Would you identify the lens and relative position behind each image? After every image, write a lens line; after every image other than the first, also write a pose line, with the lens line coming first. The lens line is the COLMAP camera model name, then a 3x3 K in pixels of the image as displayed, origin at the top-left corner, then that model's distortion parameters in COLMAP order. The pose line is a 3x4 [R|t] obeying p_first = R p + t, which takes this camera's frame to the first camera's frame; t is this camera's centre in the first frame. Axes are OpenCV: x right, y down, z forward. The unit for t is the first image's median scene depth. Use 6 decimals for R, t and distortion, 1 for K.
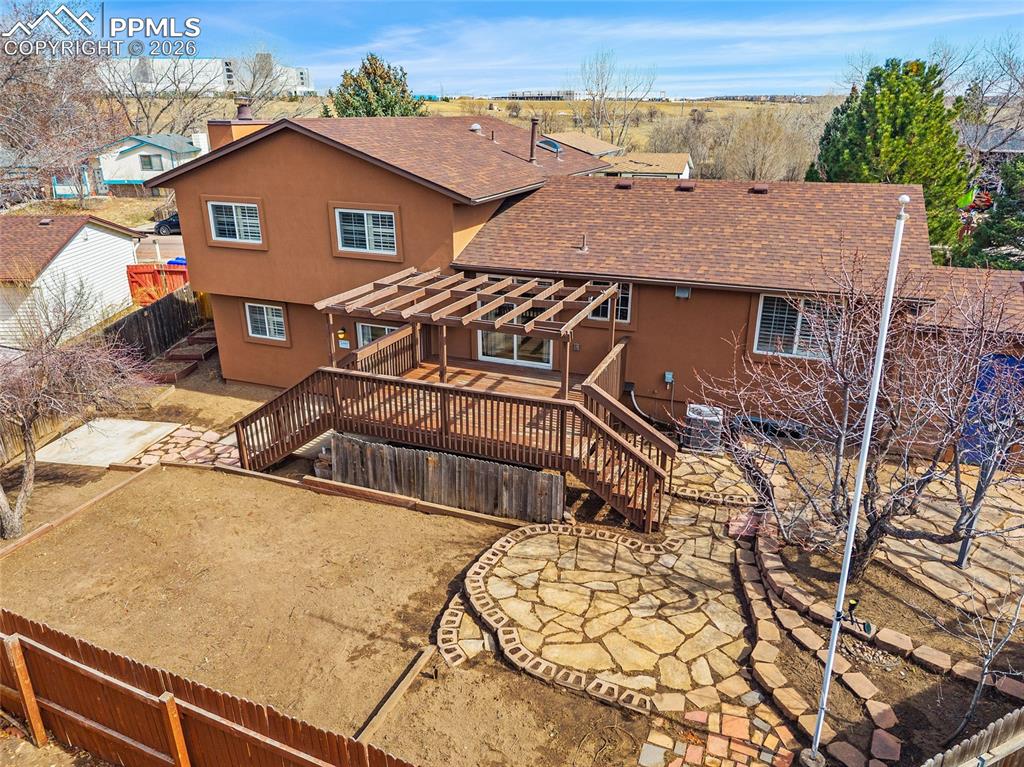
lens RADIAL K [[712.1, 0, 512.0], [0, 712.1, 383.5], [0, 0, 1]] dist [0.007993, 0.001121]
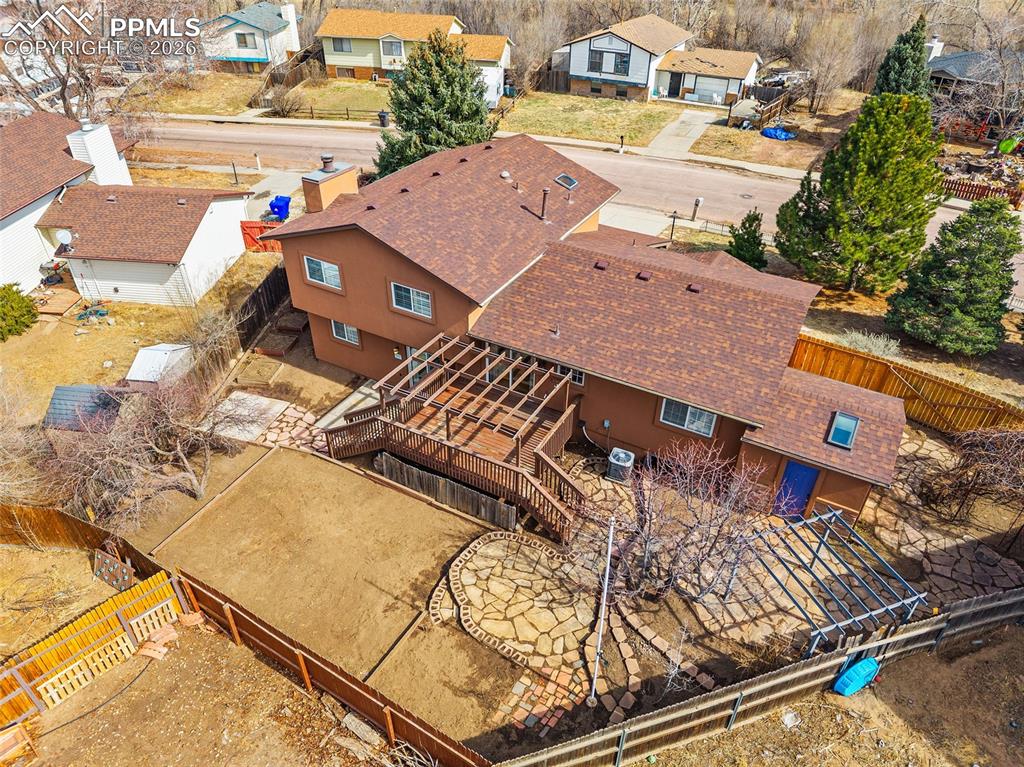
lens RADIAL K [[684.4, 0, 512.0], [0, 684.4, 383.5], [0, 0, 1]] dist [0.028057, -0.030808]
pose [[0.991978, 0.085948, -0.092695, 0.206755], [-0.058962, 0.963228, 0.262137, -0.627947], [0.111817, -0.254569, 0.960568, -0.515060]]
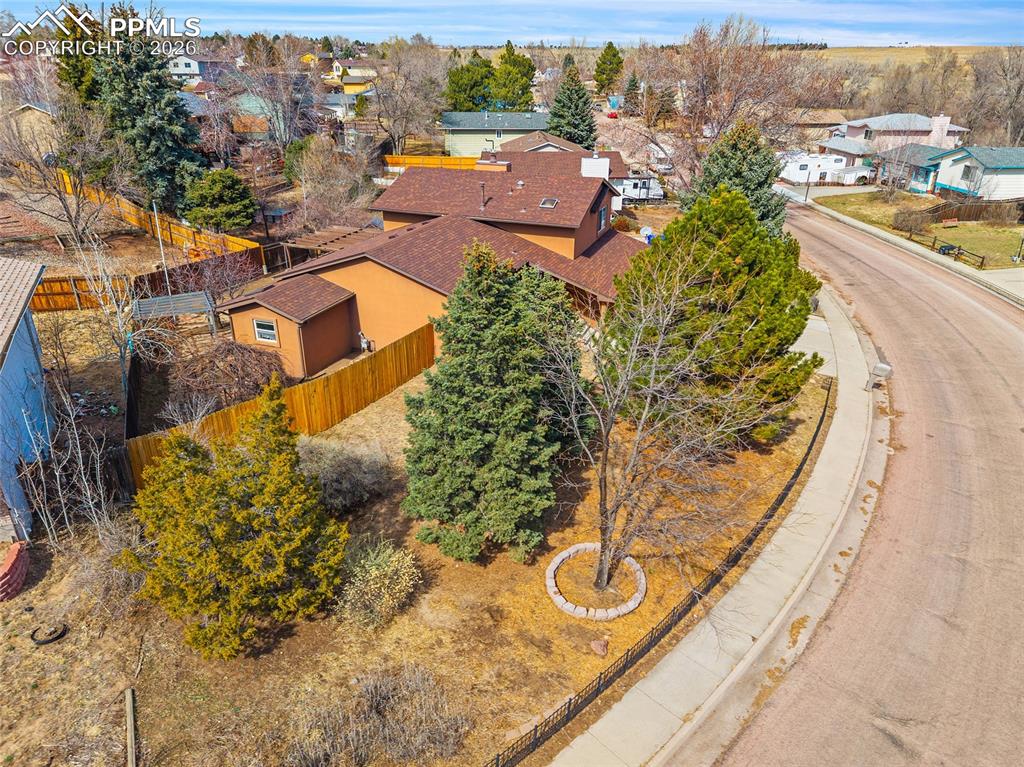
lens RADIAL K [[699.6, 0, 512.0], [0, 699.6, 383.5], [0, 0, 1]] dist [0.015949, -0.011839]
pose [[0.028934, 0.421605, -0.906318, 3.301355], [-0.362947, 0.849247, 0.383469, -1.150122], [0.931360, 0.317850, 0.177593, 1.627887]]
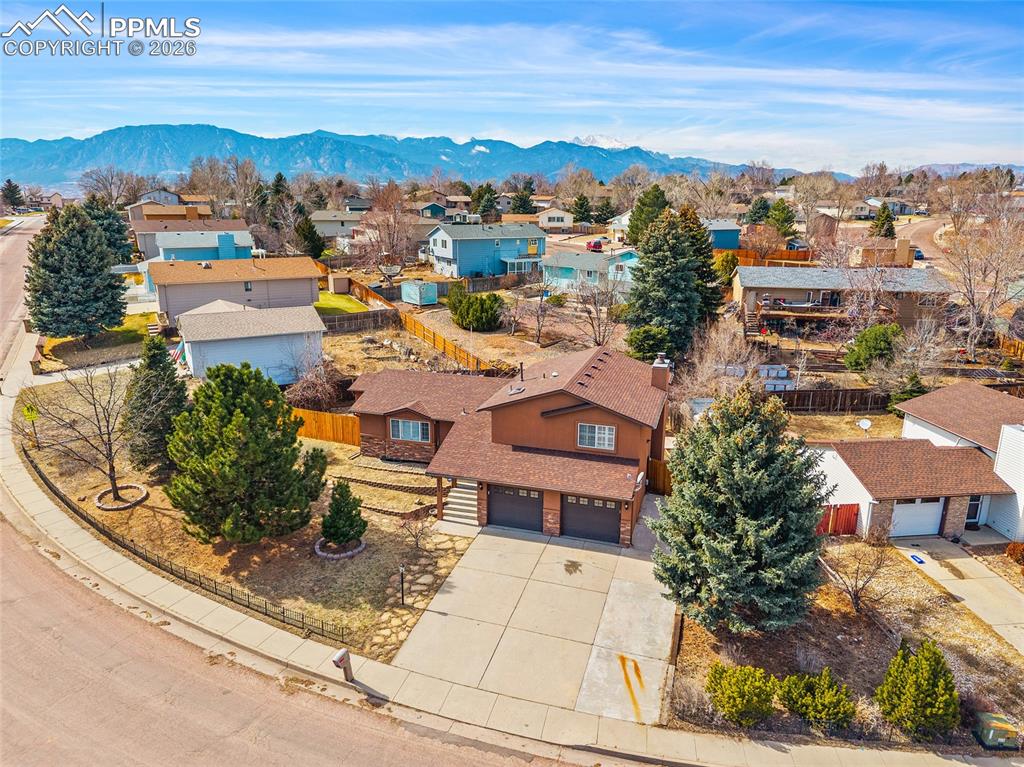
lens RADIAL K [[699.6, 0, 512.0], [0, 699.6, 383.5], [0, 0, 1]] dist [0.015949, -0.011839]
pose [[-0.996455, 0.019965, -0.081725, 0.407191], [-0.031373, 0.813178, 0.581169, -2.718568], [0.078060, 0.581672, -0.809669, 4.836986]]
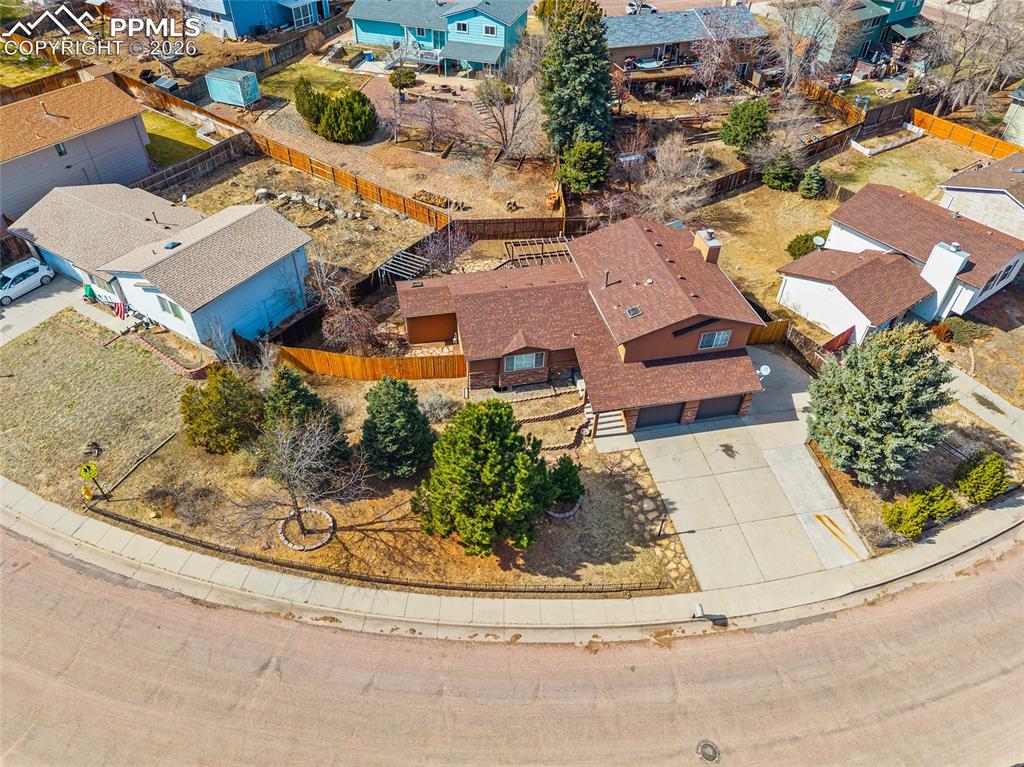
lens RADIAL K [[684.4, 0, 512.0], [0, 684.4, 383.5], [0, 0, 1]] dist [0.028057, -0.030808]
pose [[-0.826122, 0.368650, -0.426168, 2.360203], [-0.219176, 0.486522, 0.845729, -3.474778], [0.519118, 0.792082, -0.321128, 3.230779]]
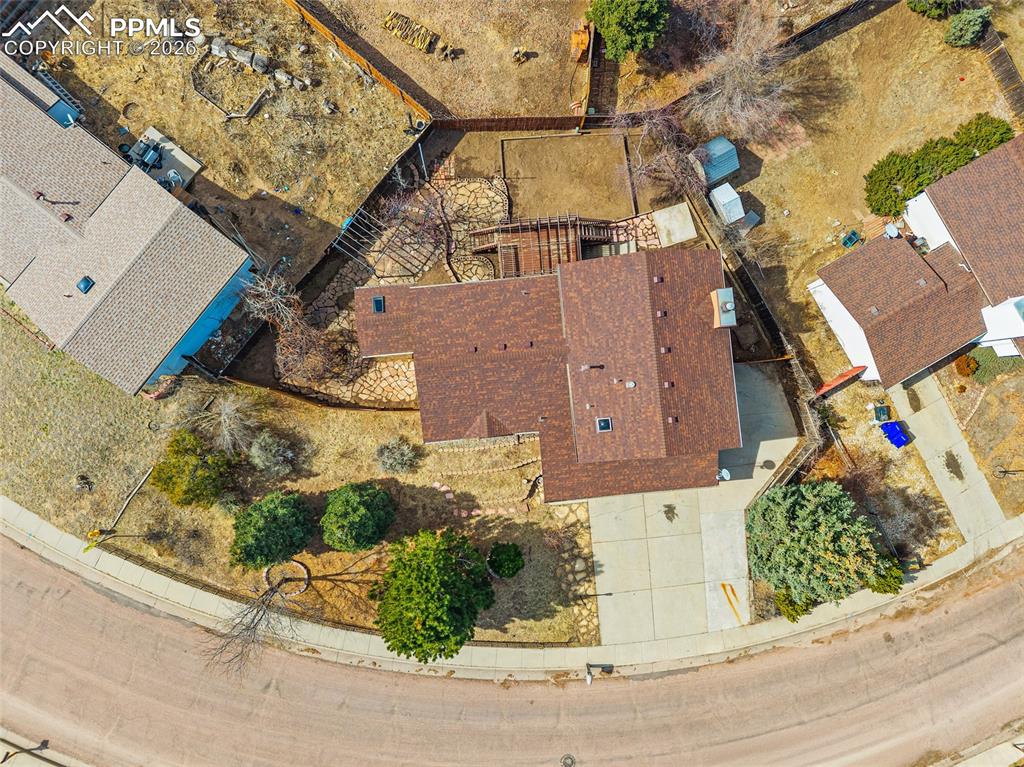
lens RADIAL K [[684.4, 0, 512.0], [0, 684.4, 383.5], [0, 0, 1]] dist [0.028057, -0.030808]
pose [[-0.886557, 0.461312, -0.034746, 0.542667], [-0.188187, -0.291007, 0.938030, -3.764385], [0.422613, 0.838156, 0.344807, 0.530809]]
